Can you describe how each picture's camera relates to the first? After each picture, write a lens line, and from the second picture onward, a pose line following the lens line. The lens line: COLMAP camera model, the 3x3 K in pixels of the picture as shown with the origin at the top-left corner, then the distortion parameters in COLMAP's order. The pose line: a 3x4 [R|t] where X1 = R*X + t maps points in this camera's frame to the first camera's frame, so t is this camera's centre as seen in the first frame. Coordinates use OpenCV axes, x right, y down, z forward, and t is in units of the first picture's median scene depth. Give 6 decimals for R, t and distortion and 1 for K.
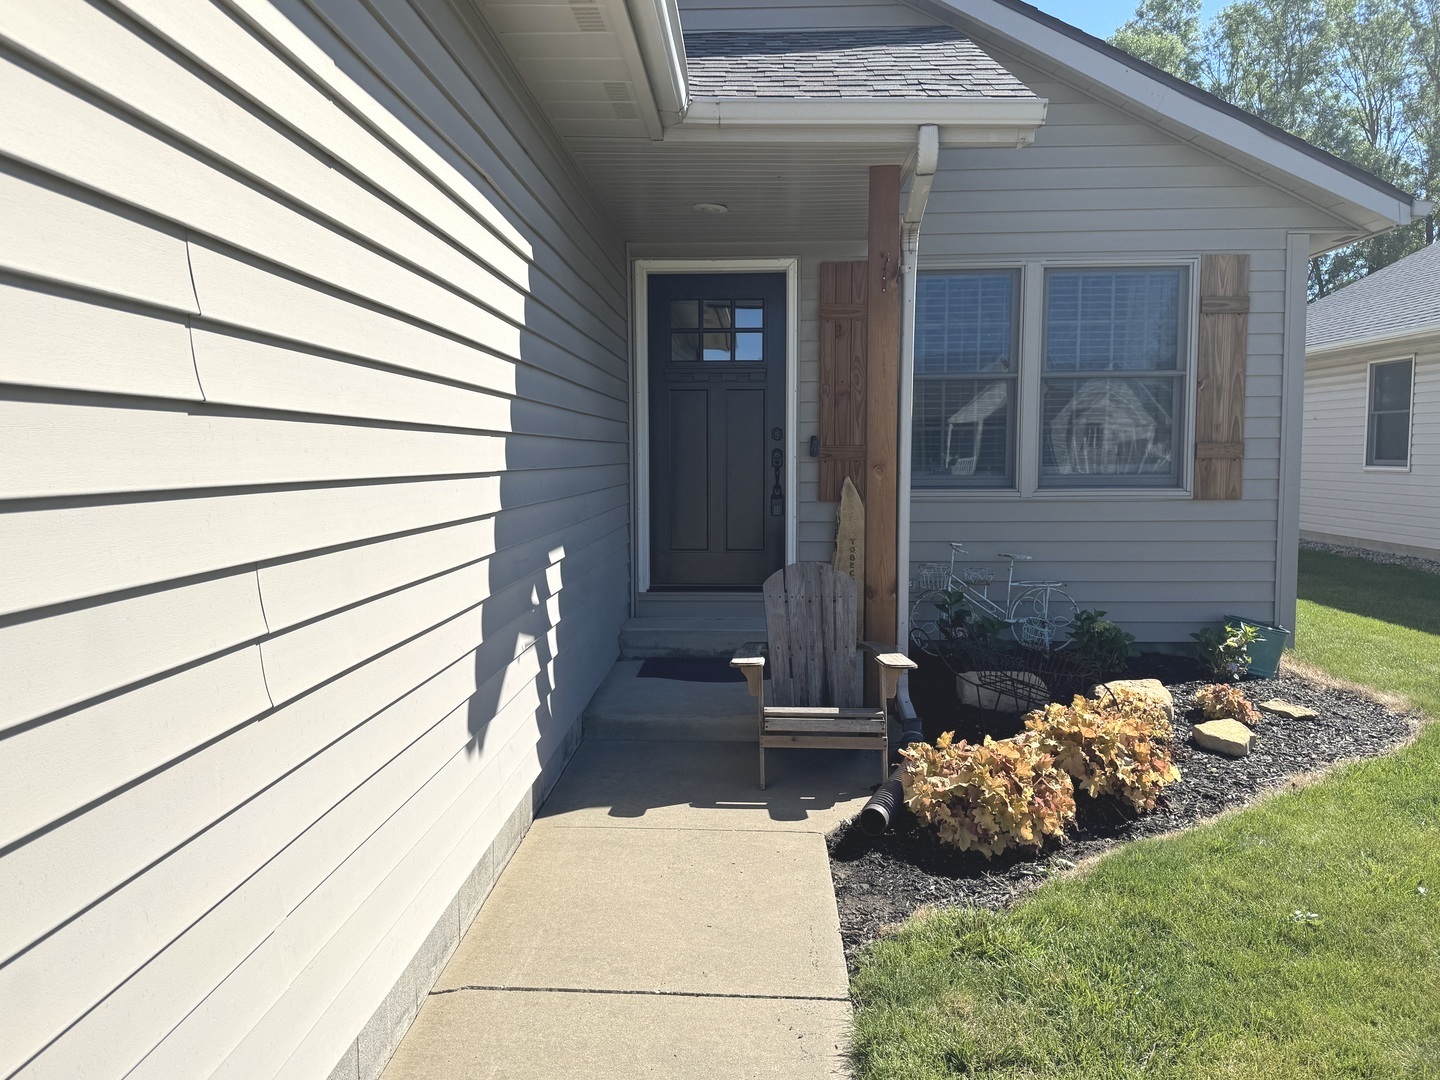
lens RADIAL K [[1121.6, 0, 720.0], [0, 1121.6, 540.0], [0, 0, 1]] dist [0.121758, -0.000732]
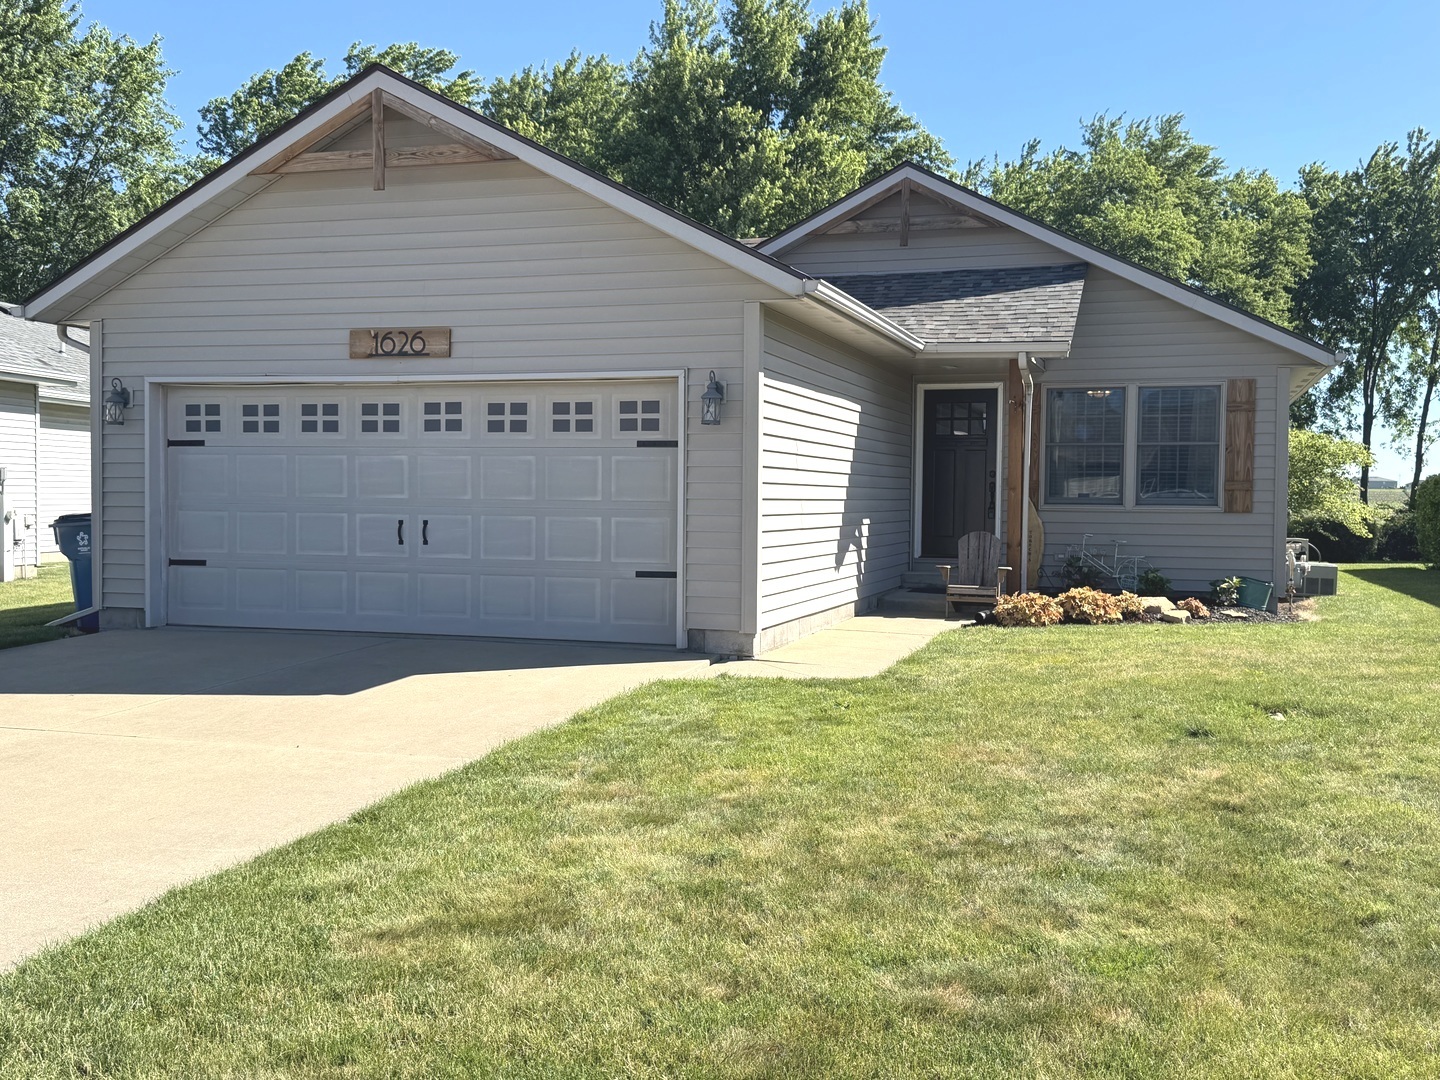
lens RADIAL K [[1454.2, 0, 720.0], [0, 1454.2, 540.0], [0, 0, 1]] dist [0.011912, 0.001642]
pose [[0.962636, 0.016454, -0.270297, 0.270658], [-0.028966, 0.998682, -0.042365, 0.129158], [0.269244, 0.048611, 0.961844, -1.431461]]
